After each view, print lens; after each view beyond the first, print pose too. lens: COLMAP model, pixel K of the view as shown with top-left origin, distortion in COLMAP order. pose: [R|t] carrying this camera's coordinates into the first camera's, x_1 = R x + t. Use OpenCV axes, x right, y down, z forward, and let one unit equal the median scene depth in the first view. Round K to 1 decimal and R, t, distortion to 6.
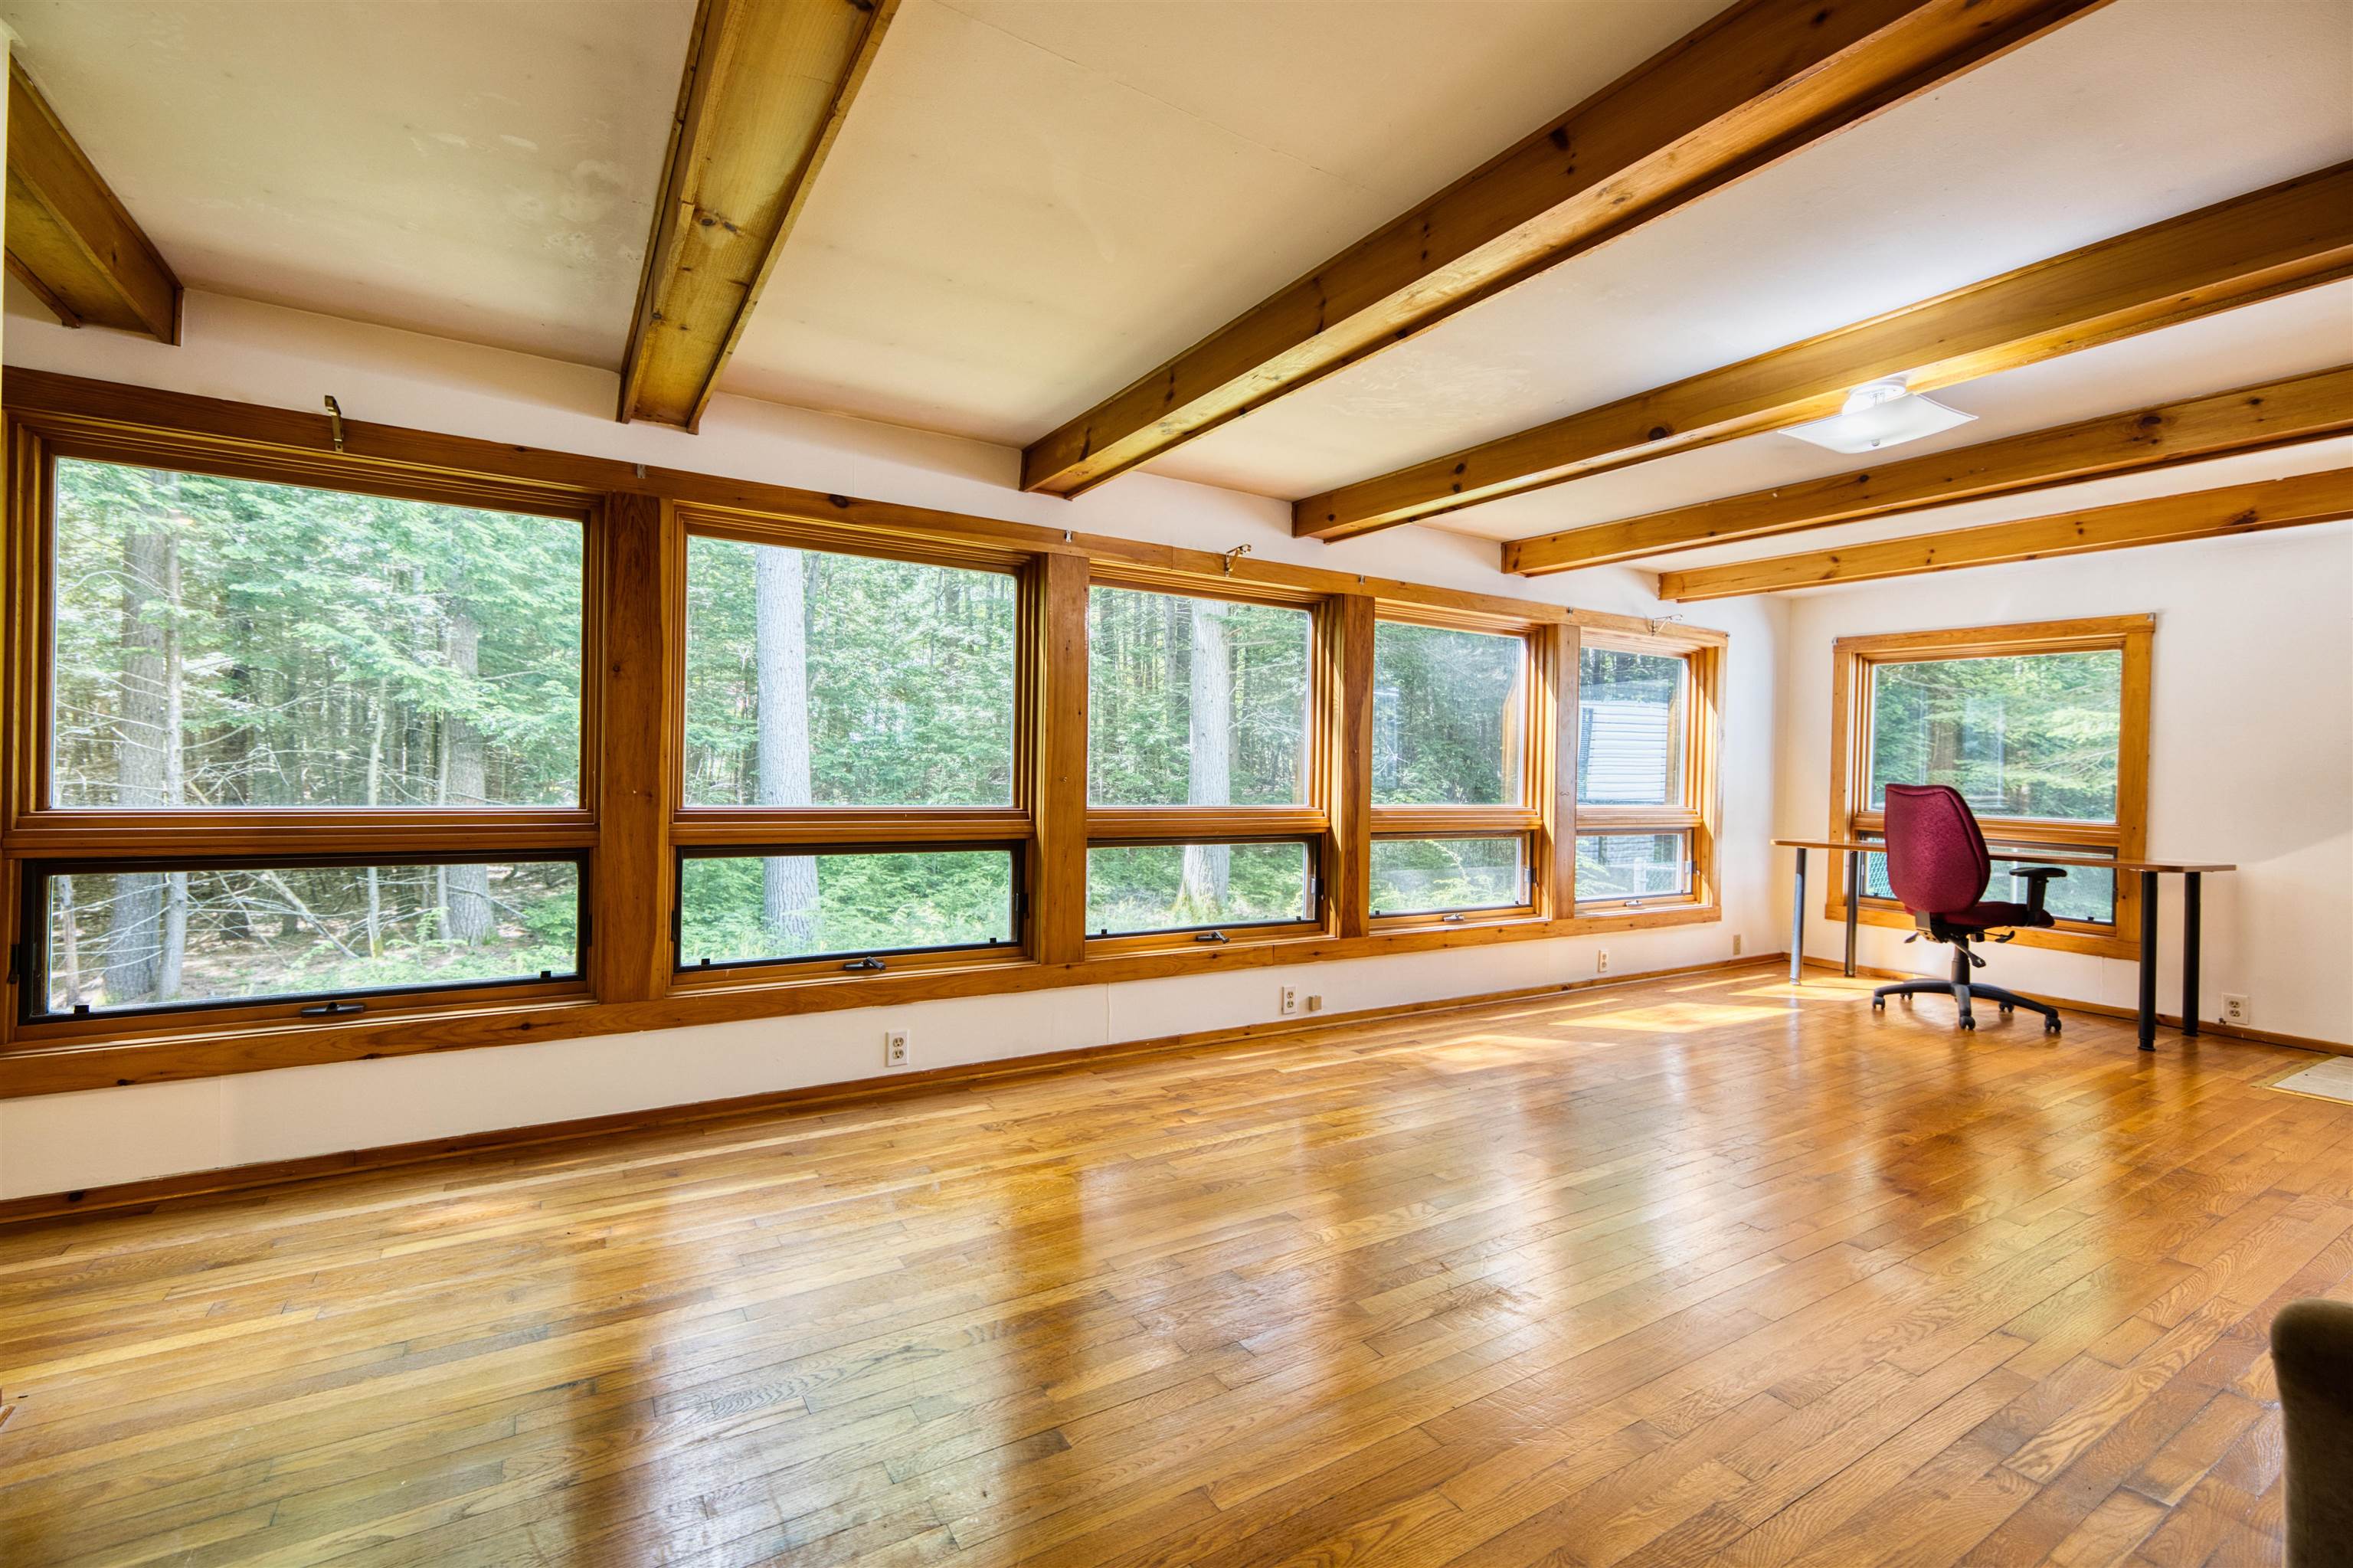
lens RADIAL K [[1015.6, 0, 1180.4], [0, 1015.6, 789.7], [0, 0, 1]] dist [0.003540, 0.000649]
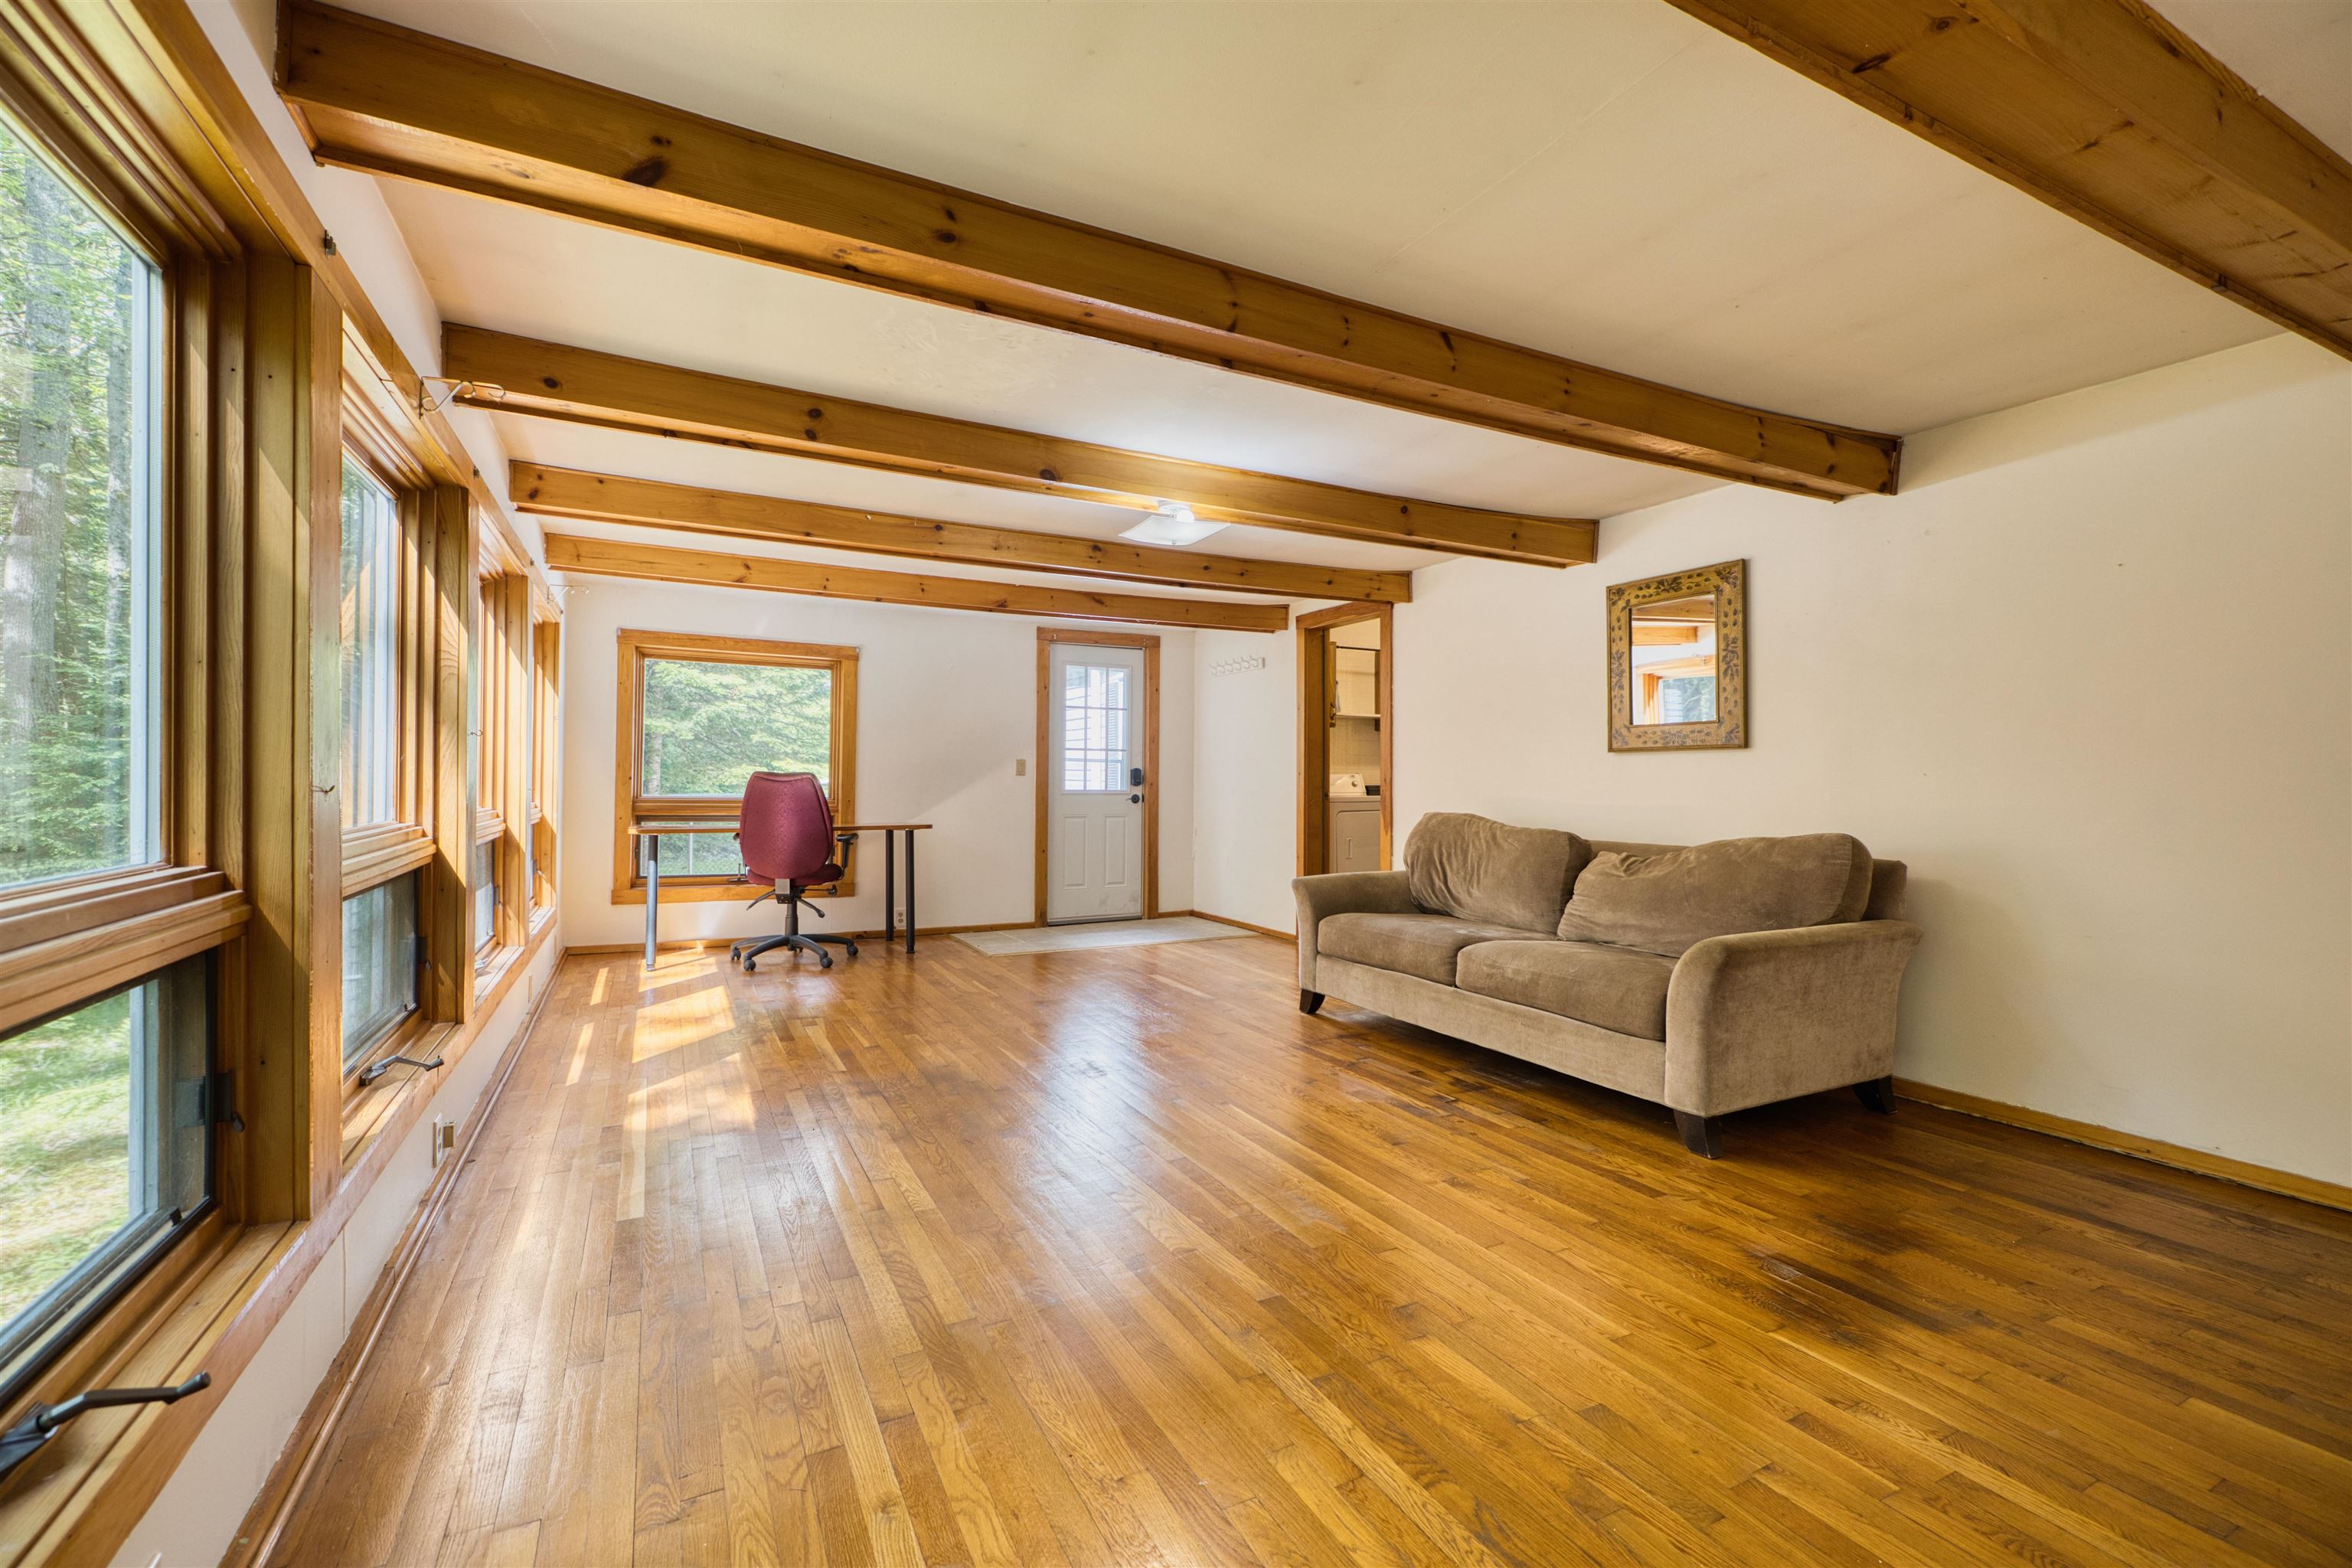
lens RADIAL K [[1015.1, 0, 1181.4], [0, 1015.1, 775.7], [0, 0, 1]] dist [0.003540, 0.000649]
pose [[0.087785, -0.016449, 0.996004, -0.410755], [0.011341, 0.999815, 0.015513, -0.013929], [-0.996075, 0.009934, 0.087955, 0.452937]]
